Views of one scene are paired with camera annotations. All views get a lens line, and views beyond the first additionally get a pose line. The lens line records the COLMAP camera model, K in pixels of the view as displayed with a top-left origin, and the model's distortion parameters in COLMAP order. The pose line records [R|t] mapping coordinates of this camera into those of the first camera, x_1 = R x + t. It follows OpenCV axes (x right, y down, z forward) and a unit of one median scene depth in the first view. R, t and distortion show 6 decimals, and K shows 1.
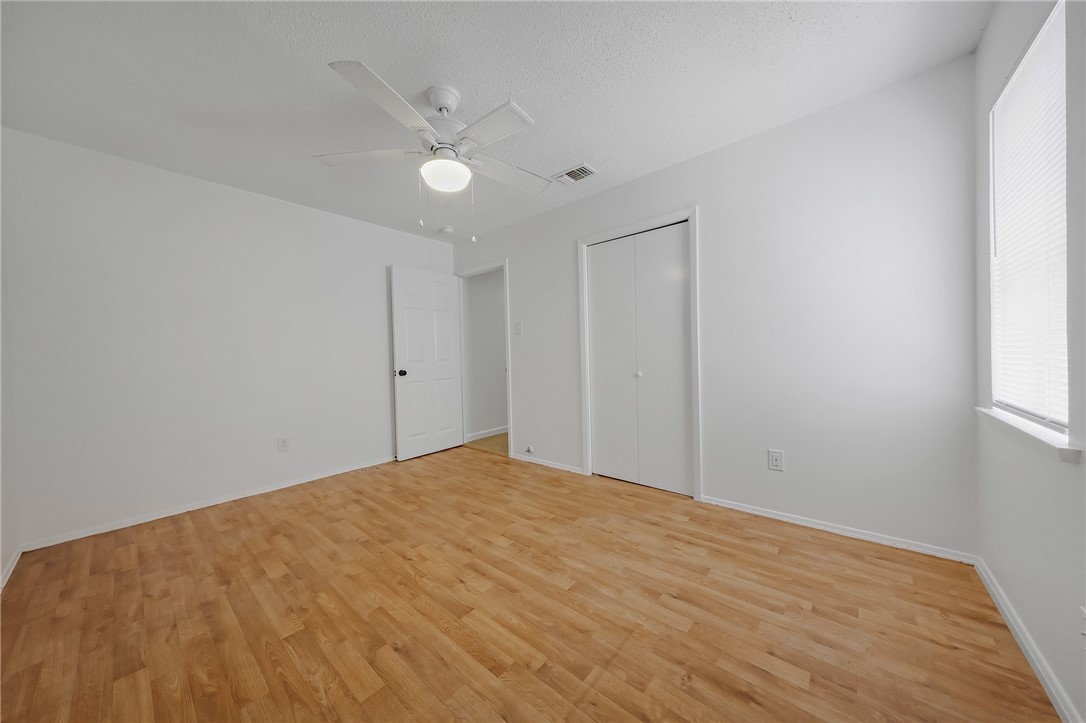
lens RADIAL K [[360.1, 0, 538.1], [0, 360.1, 350.3], [0, 0, 1]] dist [-0.002542, 0.000067]
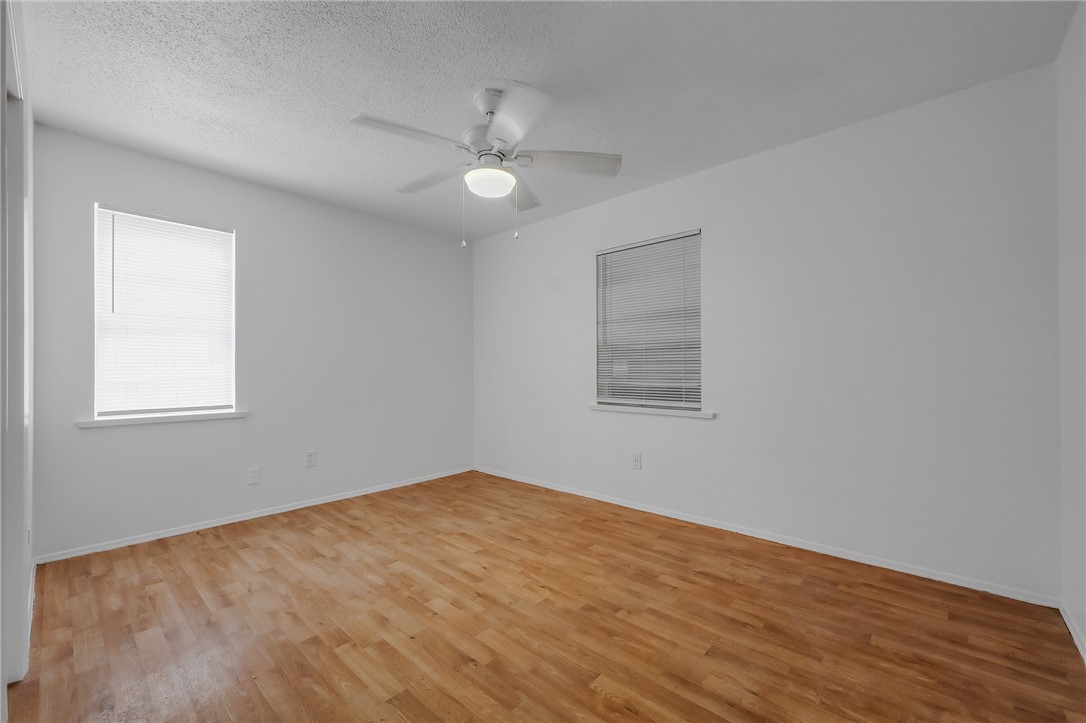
lens RADIAL K [[439.8, 0, 545.2], [0, 439.8, 377.3], [0, 0, 1]] dist [0.000930, 0.000071]
pose [[-0.999440, 0.027498, 0.019068, -0.412141], [0.027637, 0.999593, 0.007038, 0.032569], [-0.018867, 0.007561, -0.999793, 2.201703]]
